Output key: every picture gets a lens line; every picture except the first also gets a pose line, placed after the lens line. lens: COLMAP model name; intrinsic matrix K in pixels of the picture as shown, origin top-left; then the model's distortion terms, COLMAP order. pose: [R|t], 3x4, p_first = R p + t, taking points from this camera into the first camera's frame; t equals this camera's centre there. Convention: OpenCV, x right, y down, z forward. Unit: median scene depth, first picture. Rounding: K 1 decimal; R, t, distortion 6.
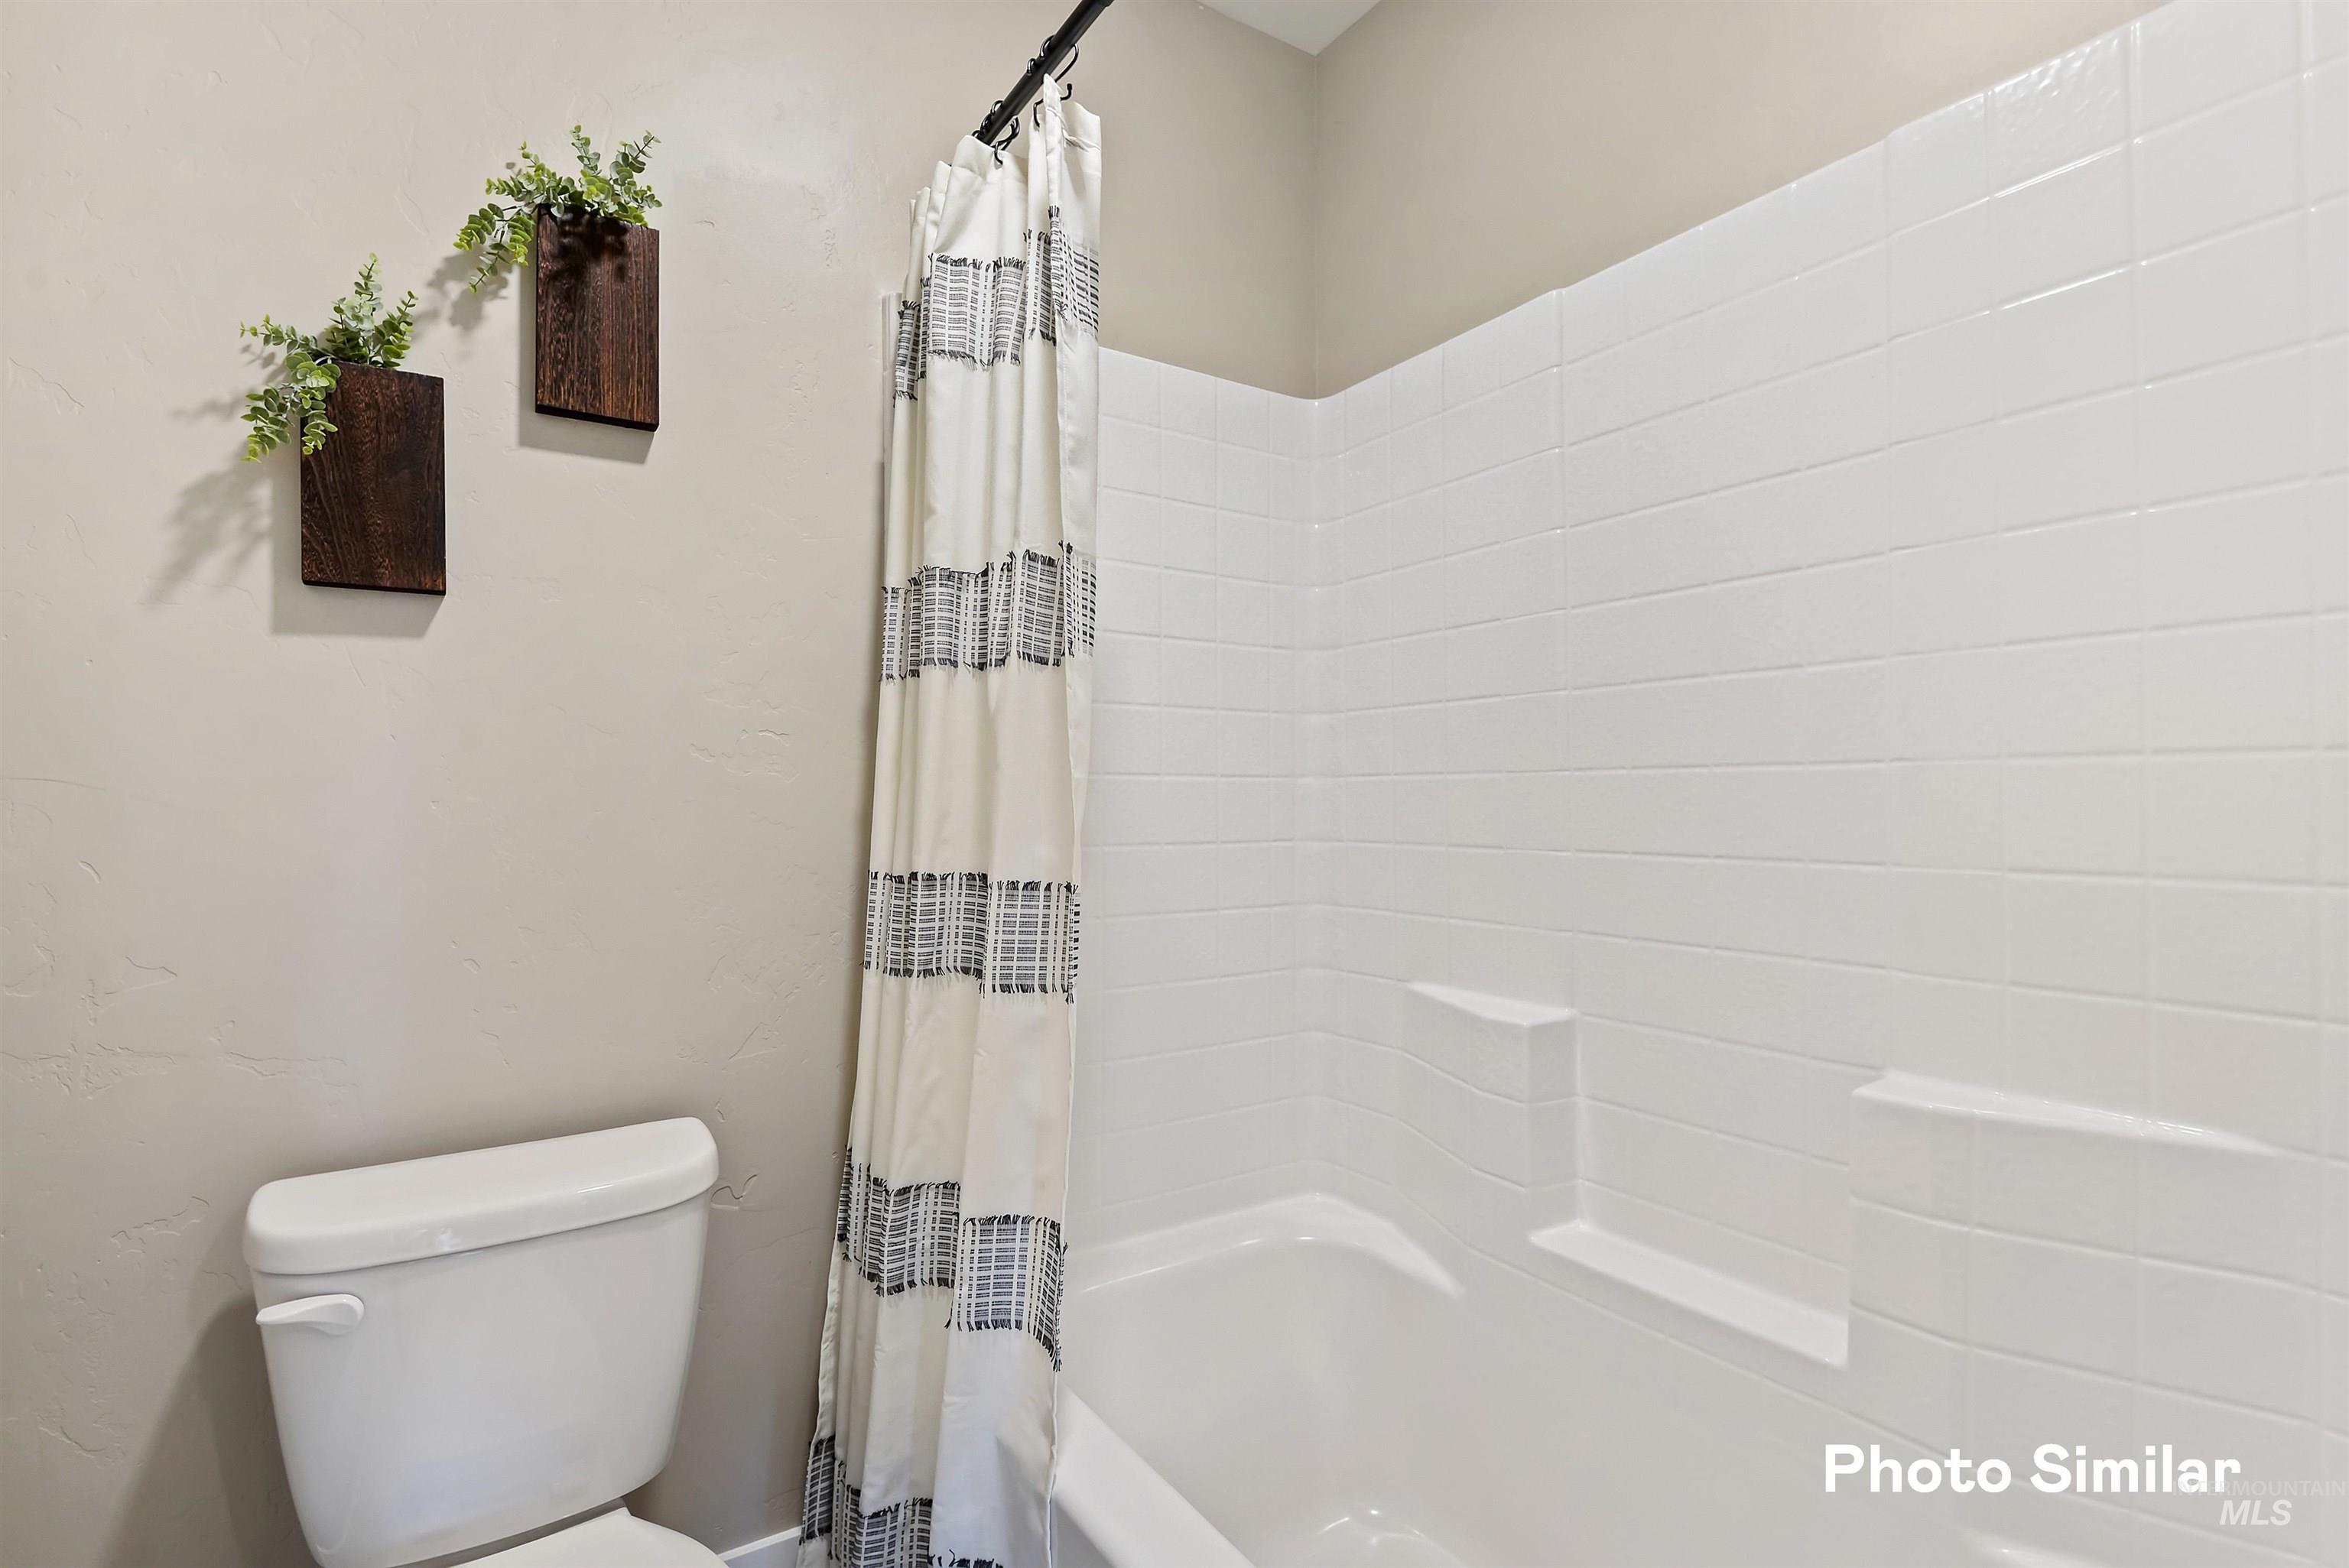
lens RADIAL K [[1093.7, 0, 1193.8], [0, 1093.7, 794.3], [0, 0, 1]] dist [0.014089, -0.001407]
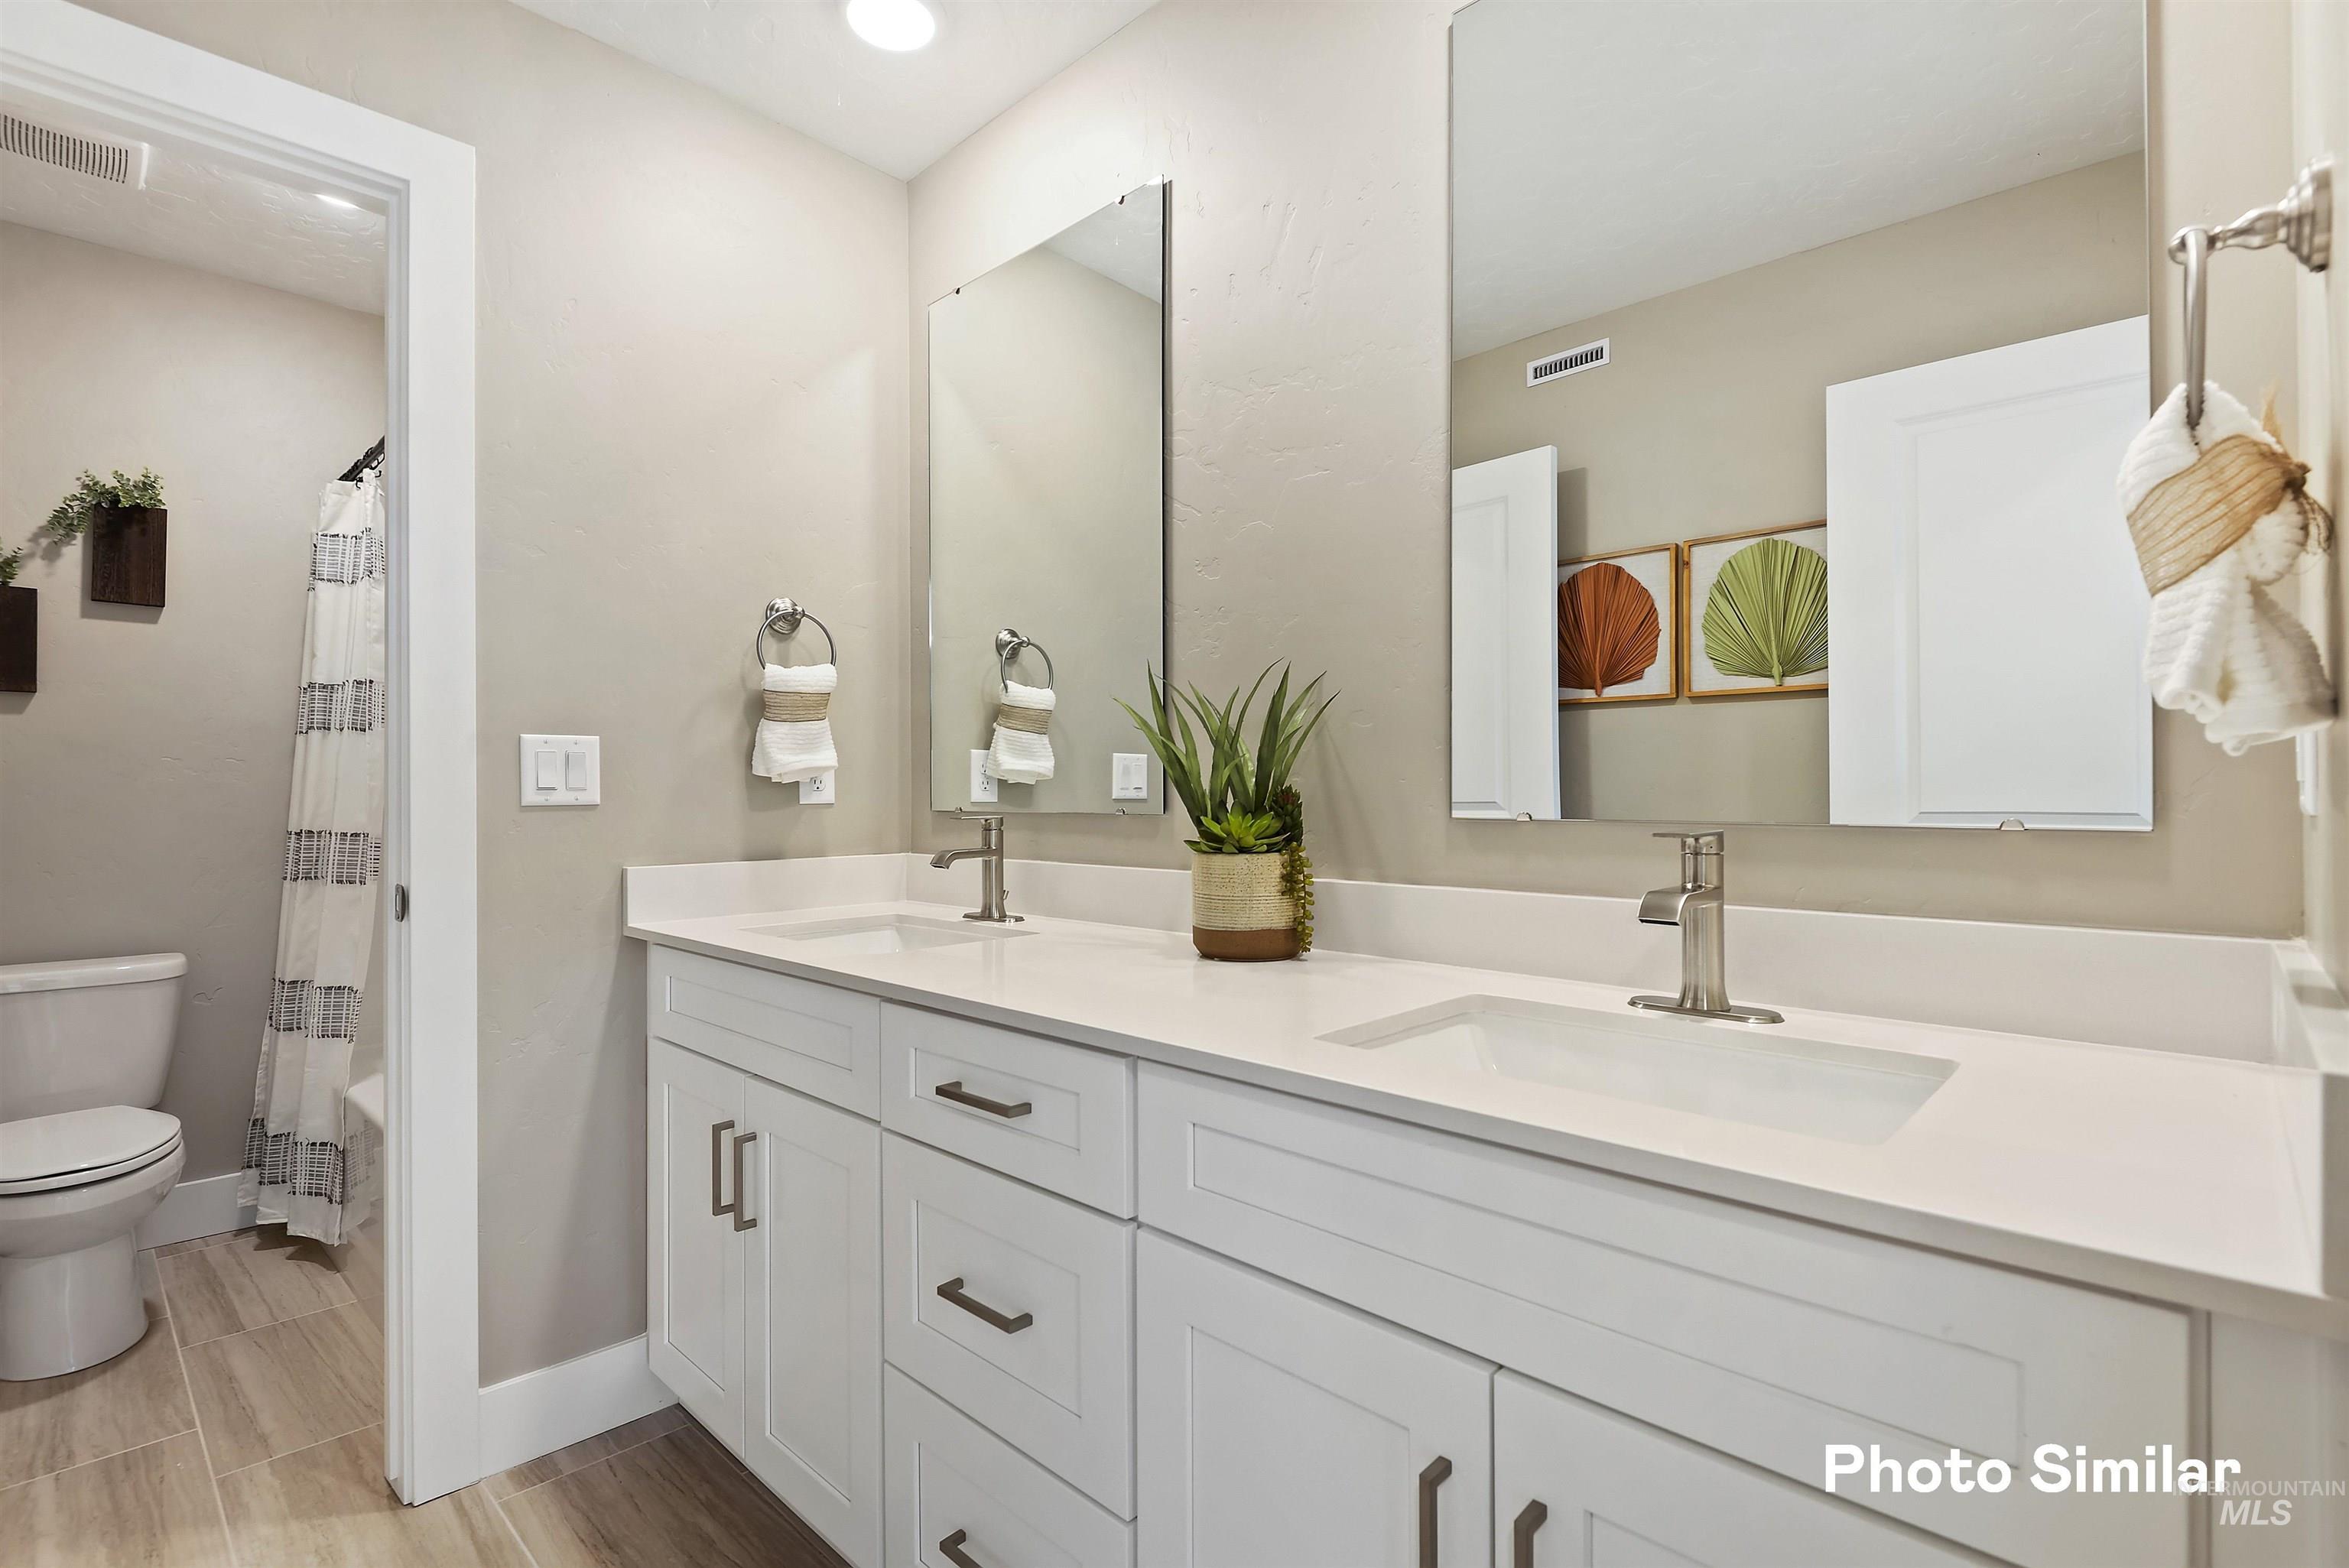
lens RADIAL K [[1093.7, 0, 1154.1], [0, 1093.7, 780.5], [0, 0, 1]] dist [0.014089, -0.001407]
pose [[0.980848, 0.006219, 0.194673, 0.927060], [-0.003875, 0.999915, -0.012419, -0.002224], [-0.194734, 0.011427, 0.980790, -1.375664]]
